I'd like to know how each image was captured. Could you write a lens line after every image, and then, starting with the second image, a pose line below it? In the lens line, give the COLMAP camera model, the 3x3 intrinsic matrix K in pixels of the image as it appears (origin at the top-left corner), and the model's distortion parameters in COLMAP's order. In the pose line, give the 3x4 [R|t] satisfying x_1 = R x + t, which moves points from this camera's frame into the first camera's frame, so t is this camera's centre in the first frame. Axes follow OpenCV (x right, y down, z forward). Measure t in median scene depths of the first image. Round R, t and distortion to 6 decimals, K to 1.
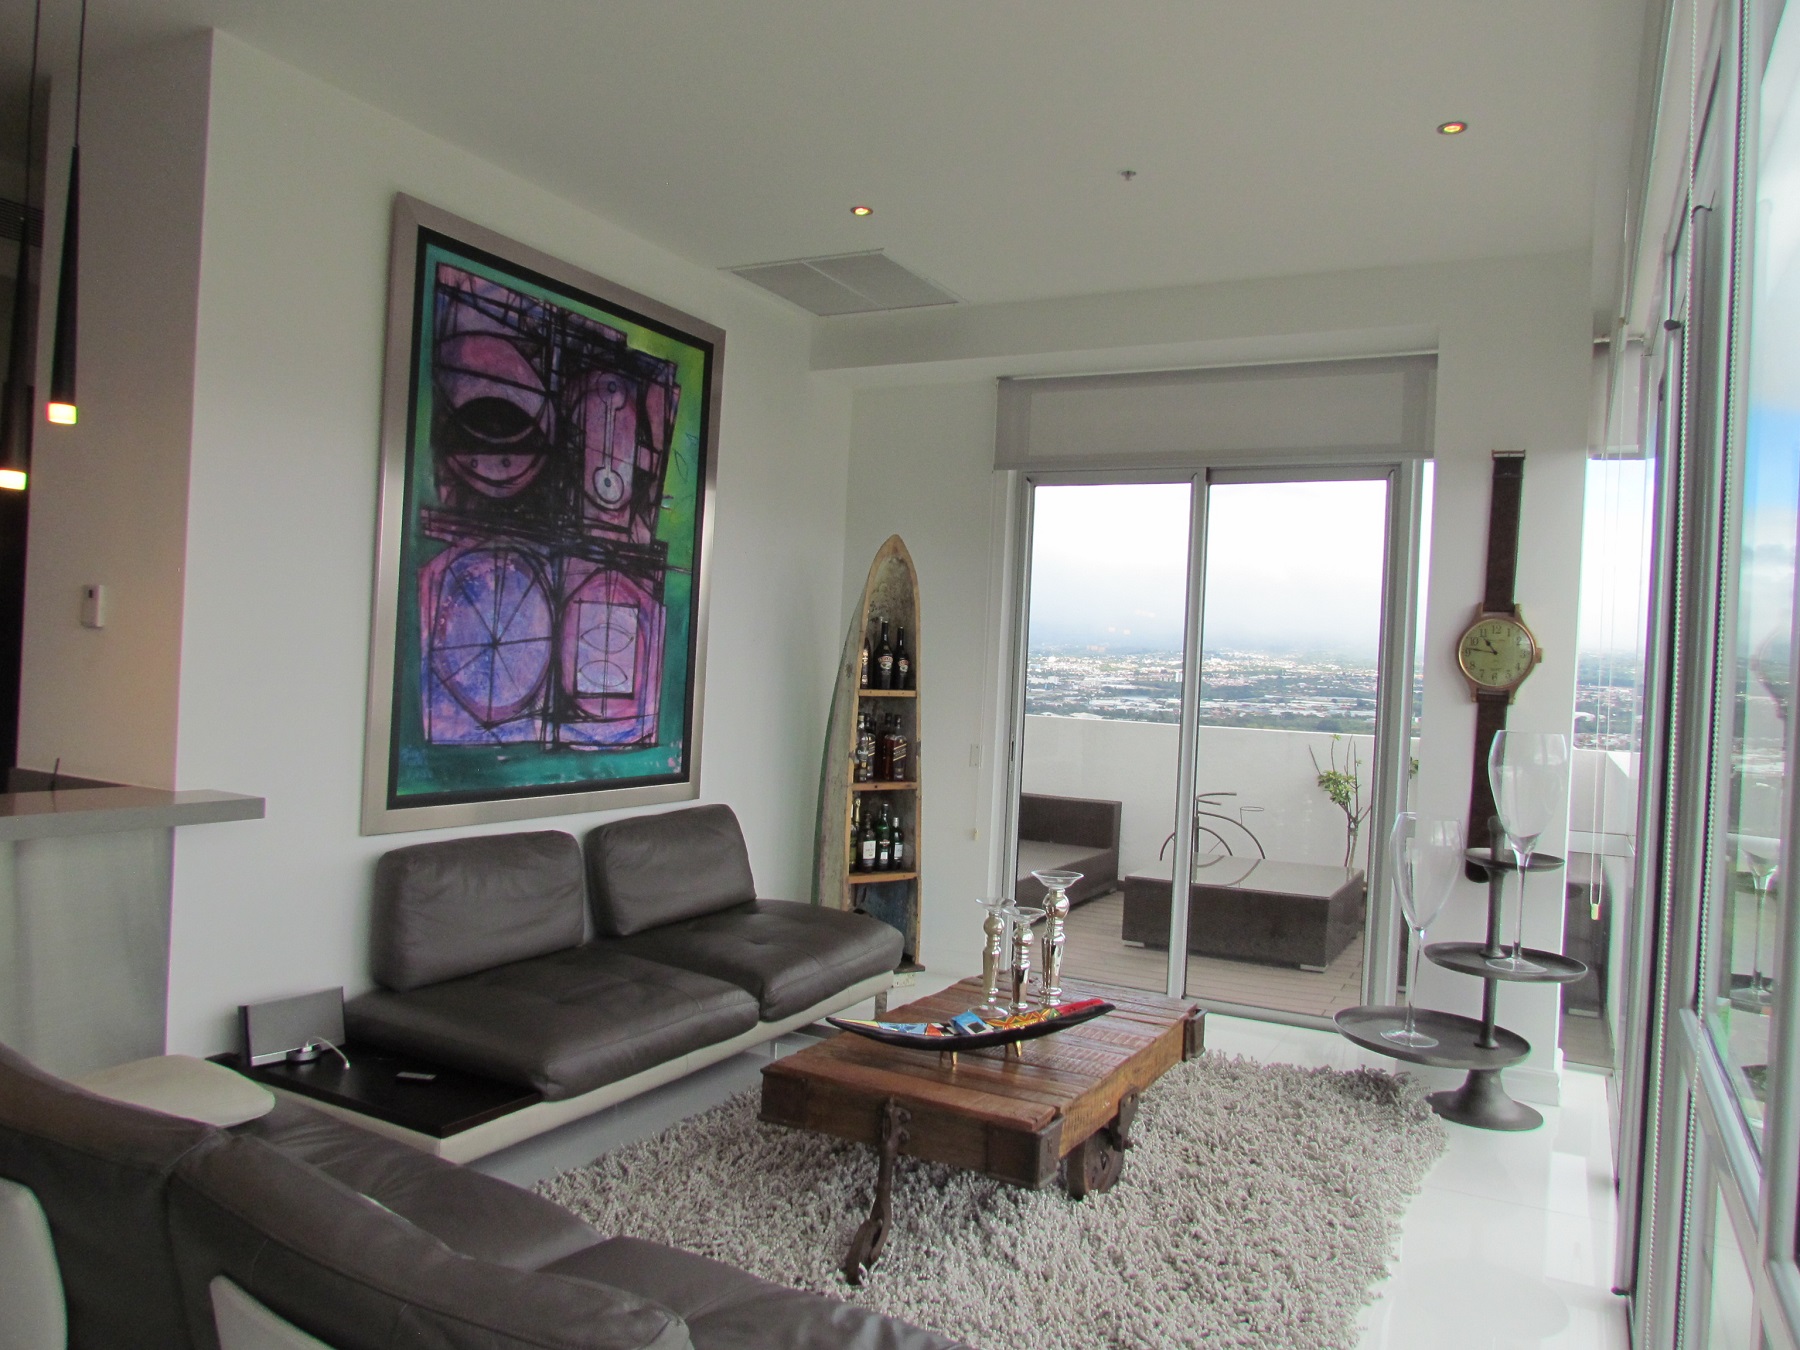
lens RADIAL K [[1283.4, 0, 910.8], [0, 1283.4, 682.0], [0, 0, 1]] dist [-0.026190, 0.012242]
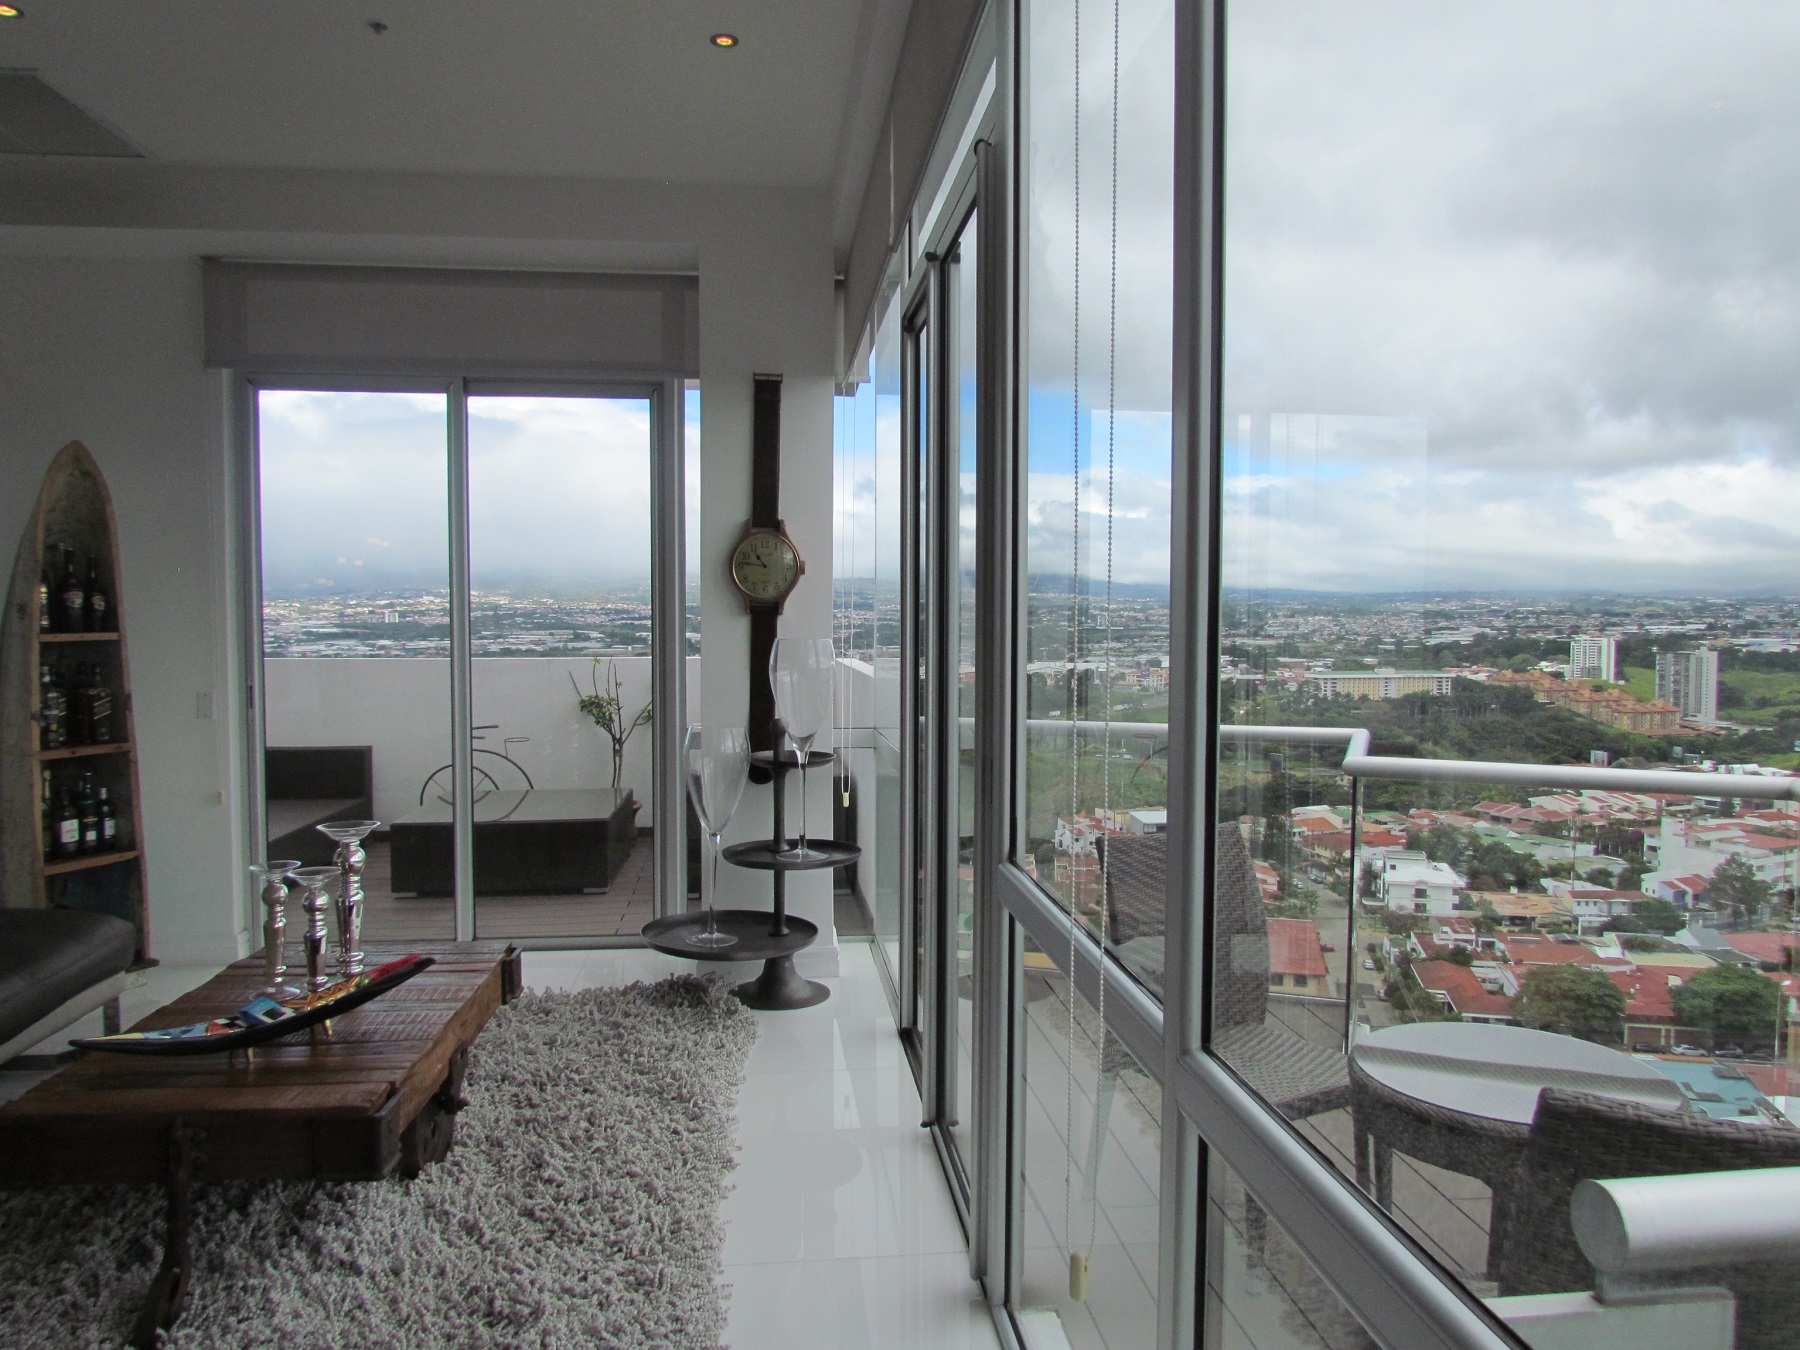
lens RADIAL K [[1283.4, 0, 905.1], [0, 1283.4, 683.9], [0, 0, 1]] dist [-0.026190, 0.012242]
pose [[0.830363, -0.071207, 0.552655, -0.038691], [0.042247, 0.996992, 0.064981, 0.010006], [-0.555620, -0.030610, 0.830873, 0.050700]]
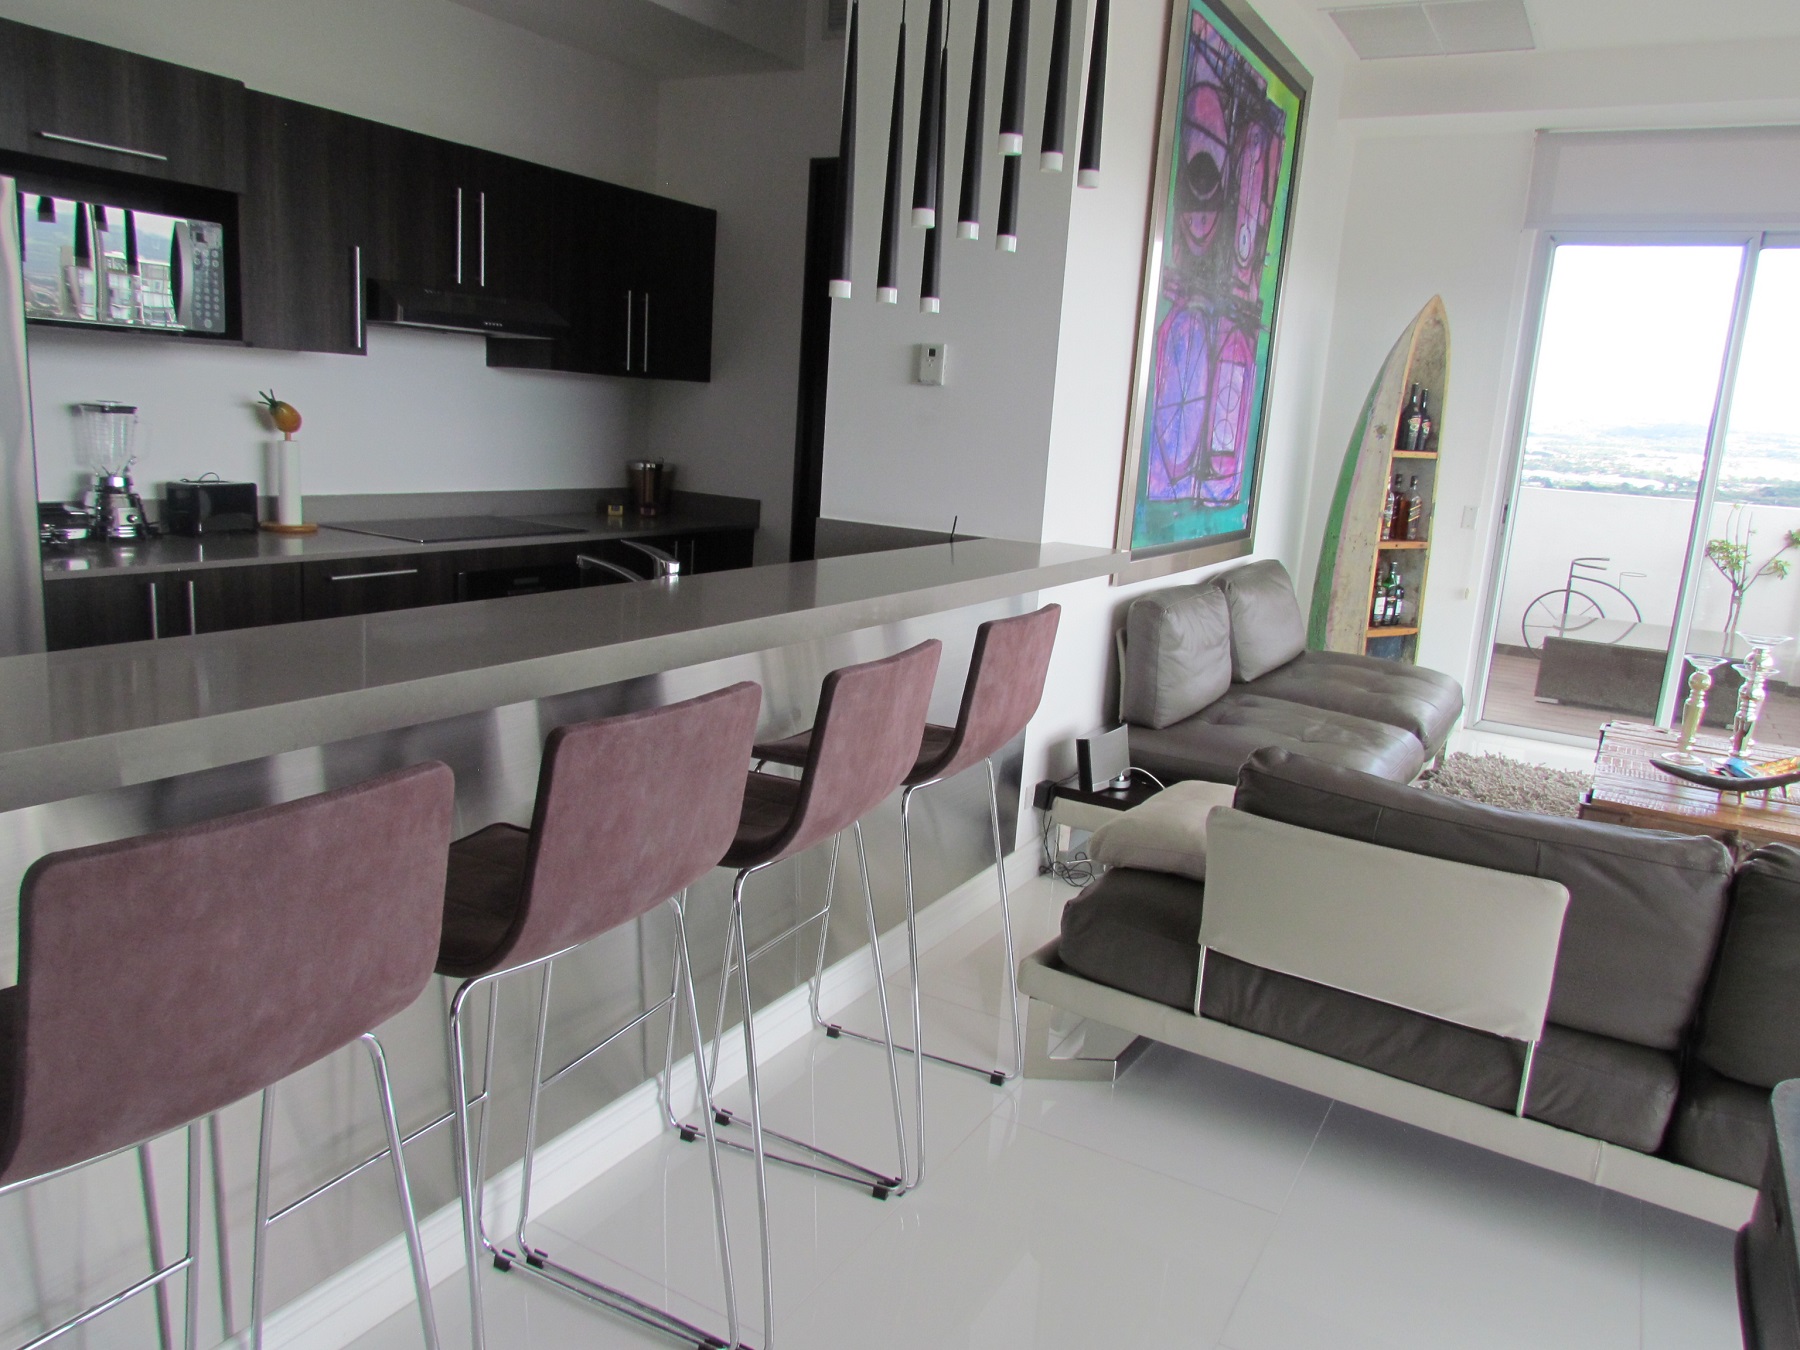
lens RADIAL K [[1283.4, 0, 906.7], [0, 1283.4, 684.4], [0, 0, 1]] dist [-0.026190, 0.012242]
pose [[0.999109, 0.024192, -0.034572, -0.471492], [-0.016980, 0.980566, 0.195451, -0.004851], [0.038629, -0.194690, 0.980104, -0.064244]]
